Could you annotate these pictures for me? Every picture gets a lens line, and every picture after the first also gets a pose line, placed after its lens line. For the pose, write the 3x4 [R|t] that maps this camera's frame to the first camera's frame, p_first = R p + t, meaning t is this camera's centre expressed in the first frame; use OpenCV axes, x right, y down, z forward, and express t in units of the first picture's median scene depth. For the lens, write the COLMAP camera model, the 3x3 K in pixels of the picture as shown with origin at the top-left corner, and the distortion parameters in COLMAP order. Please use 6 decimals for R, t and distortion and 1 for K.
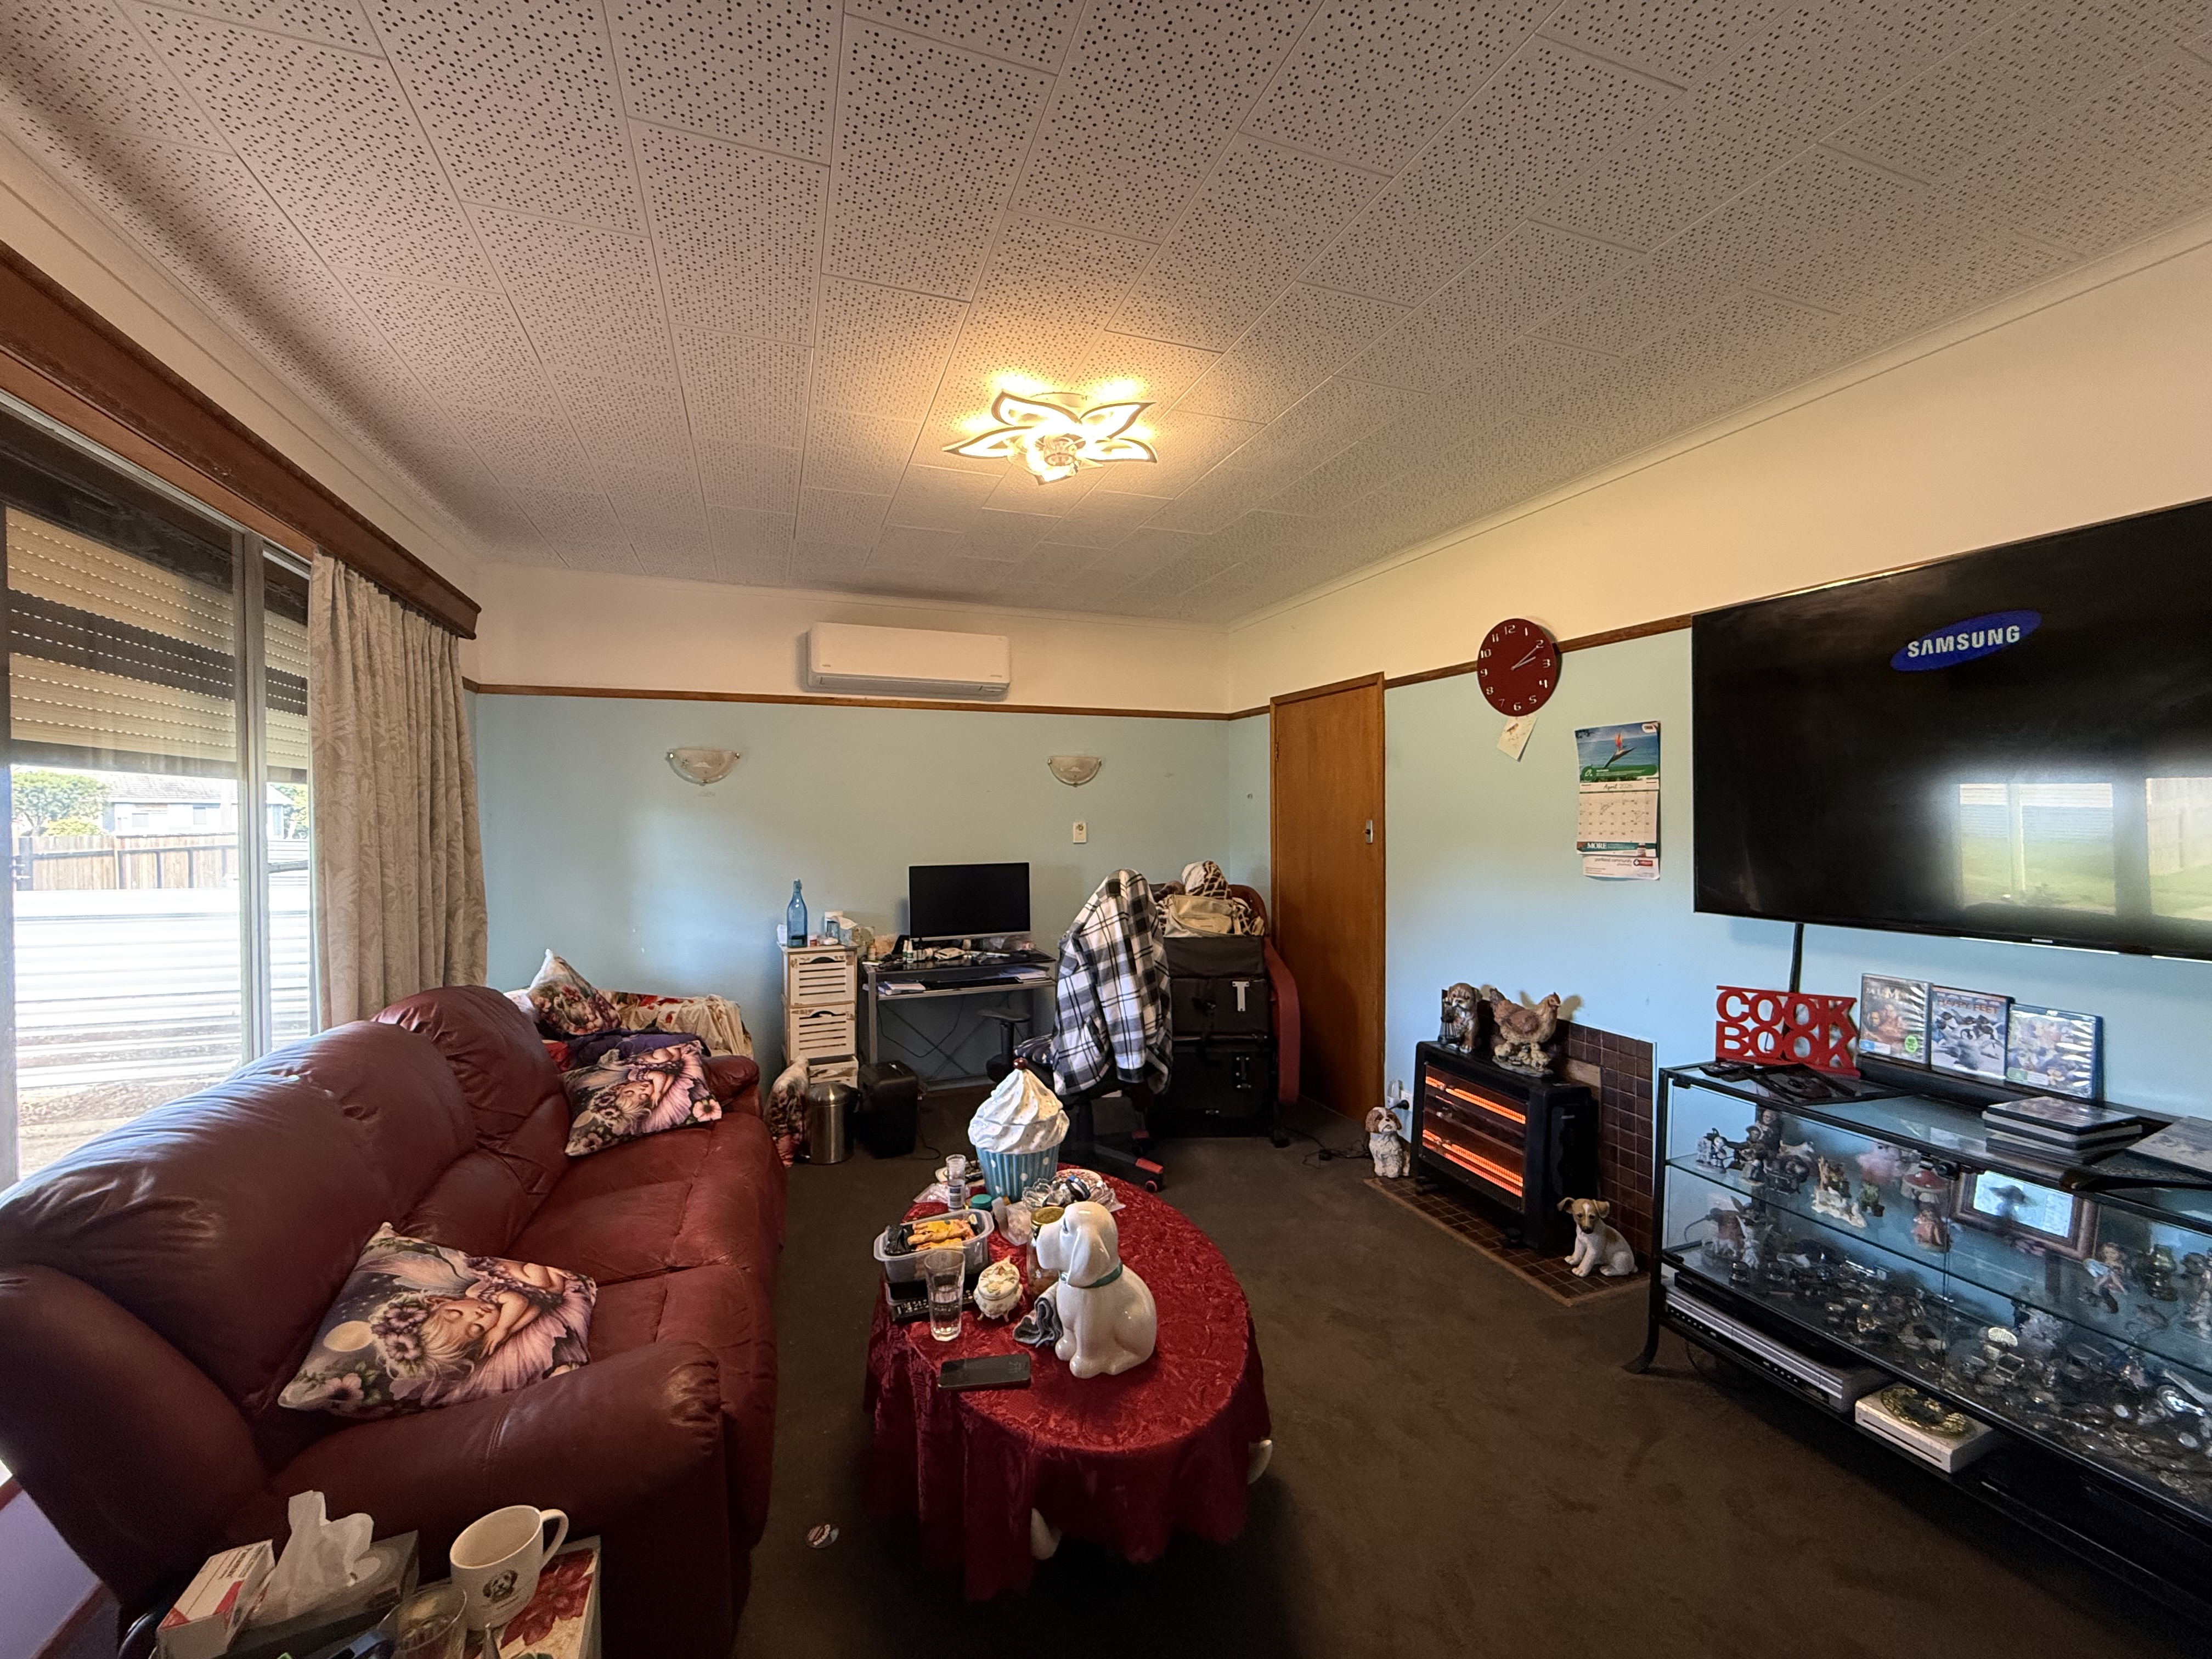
lens RADIAL K [[881.0, 0, 1095.9], [0, 881.0, 830.1], [0, 0, 1]] dist [0.000686, 0.000919]
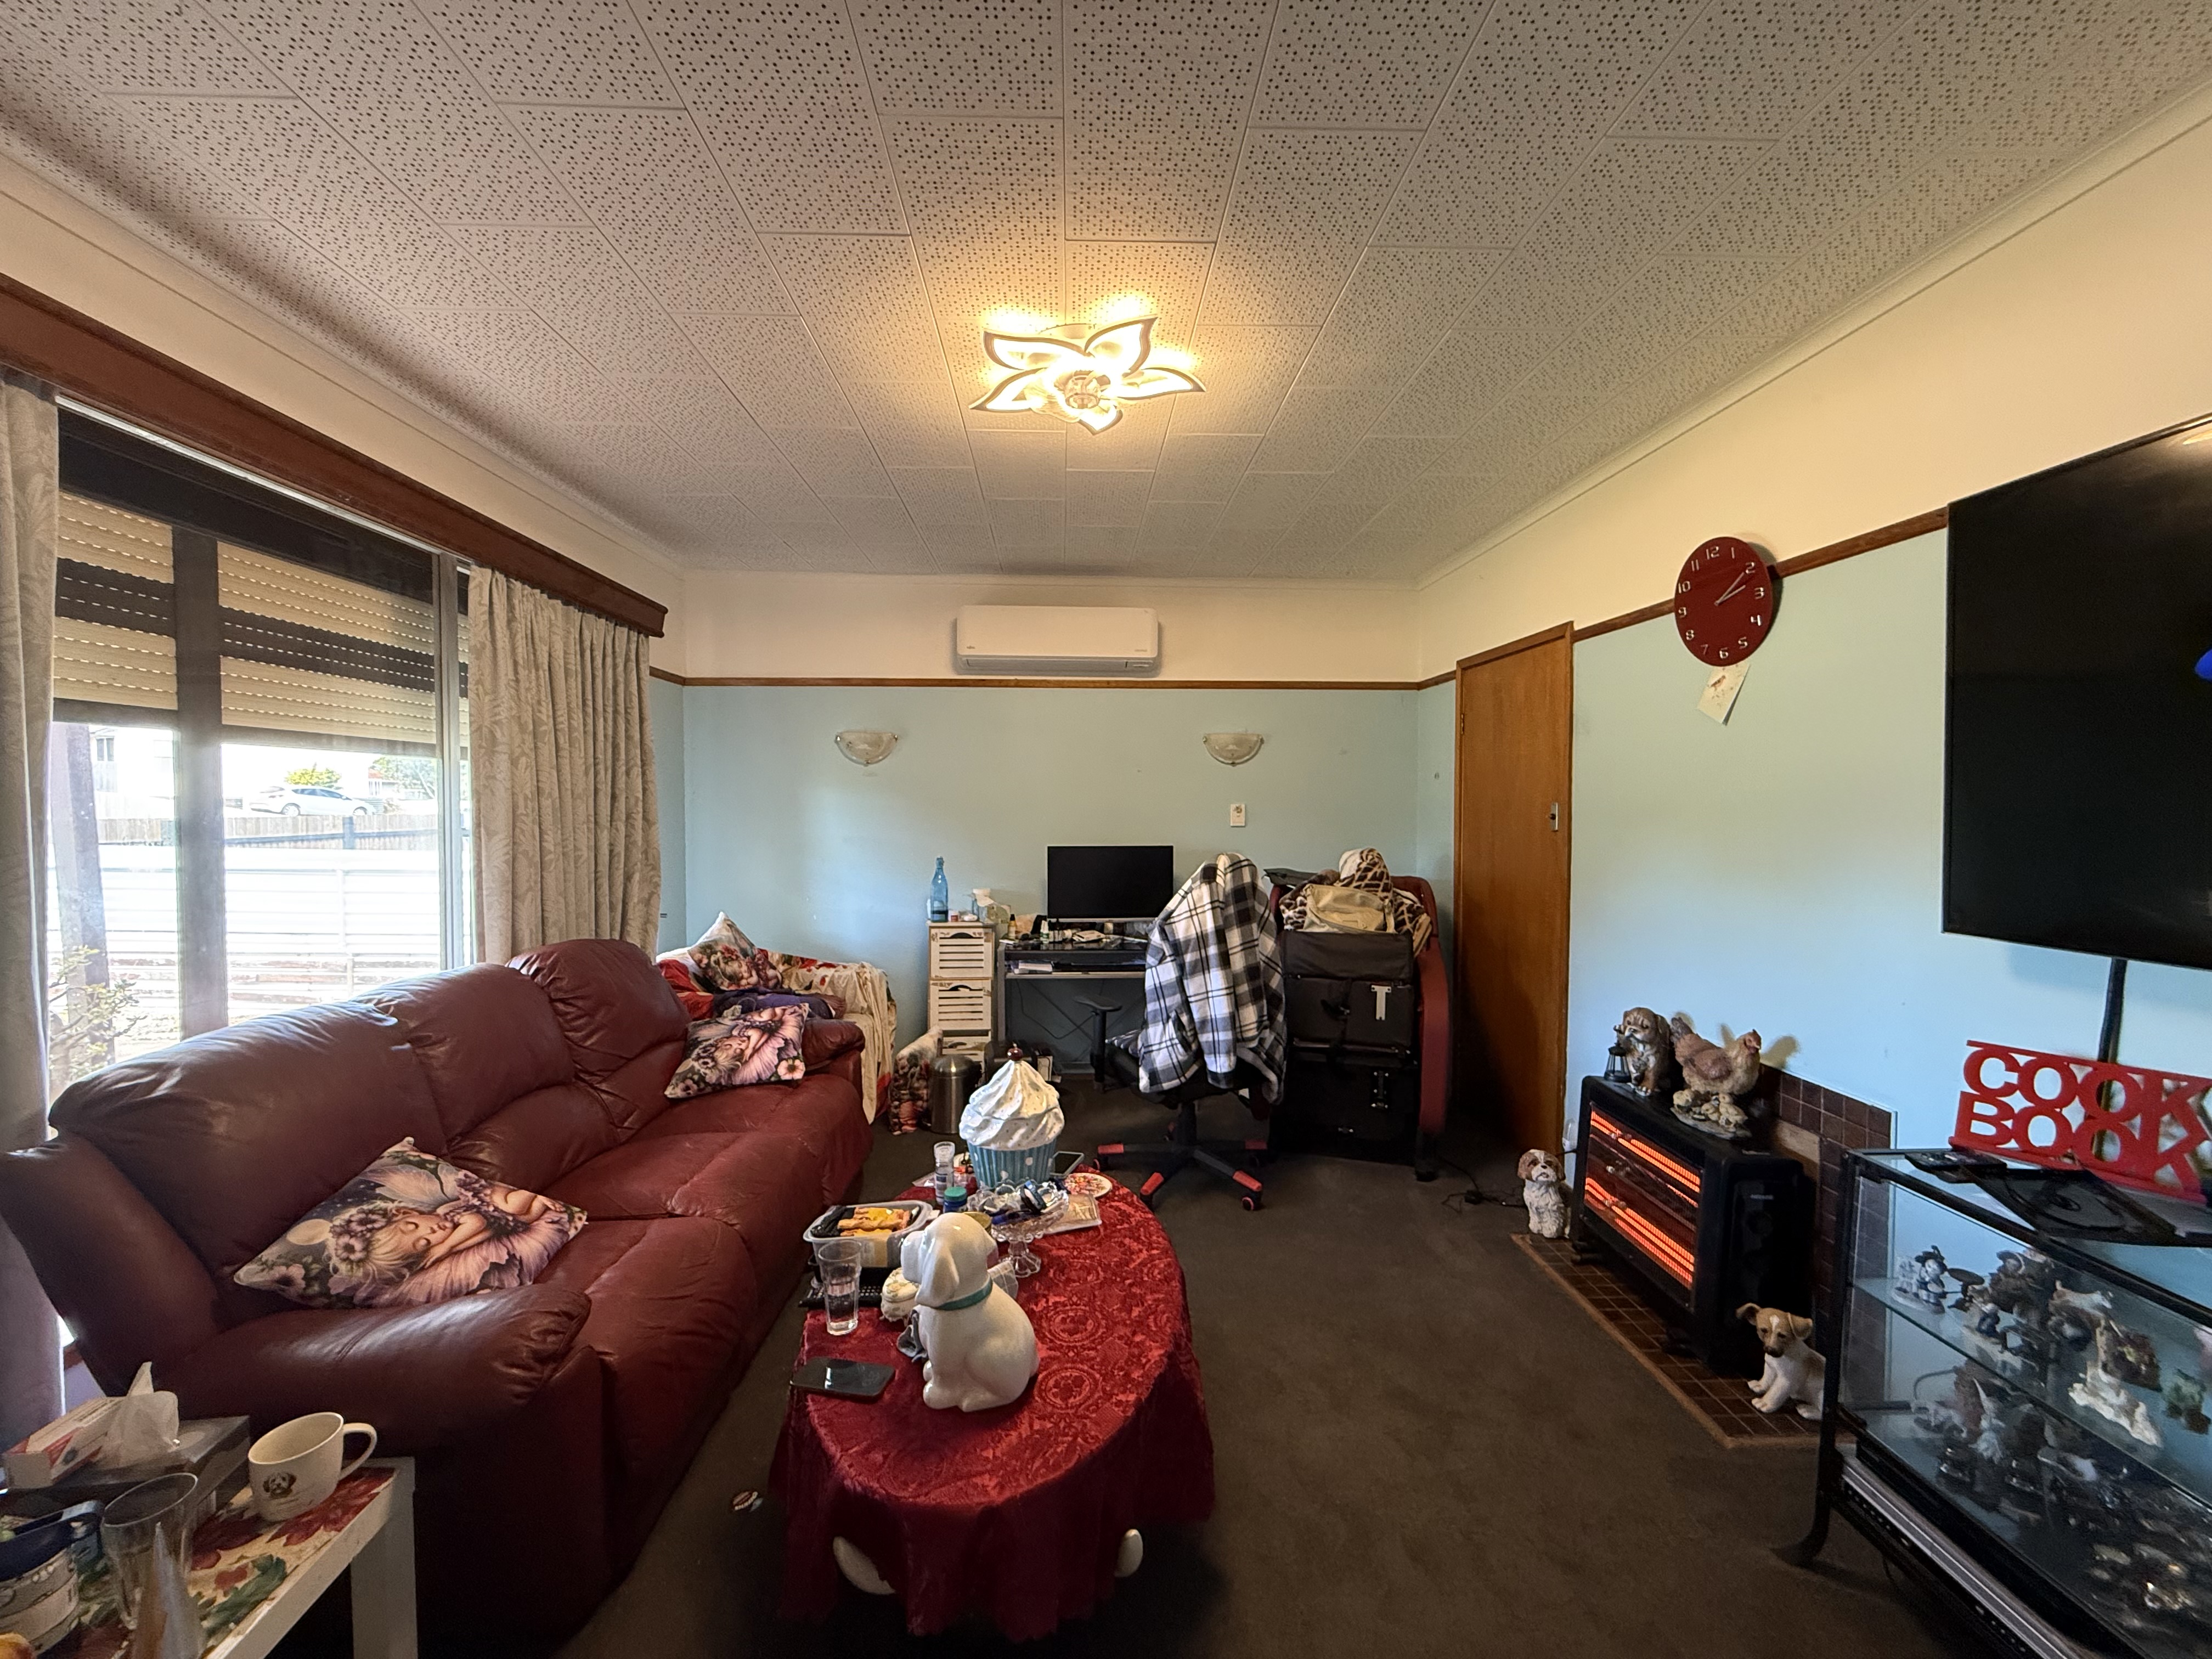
lens RADIAL K [[881.0, 0, 1095.9], [0, 881.0, 830.1], [0, 0, 1]] dist [0.000686, 0.000919]
pose [[0.948634, 0.017134, -0.315910, 0.237443], [-0.012375, 0.999778, 0.017063, 0.007918], [0.316132, -0.012277, 0.948636, 0.115951]]
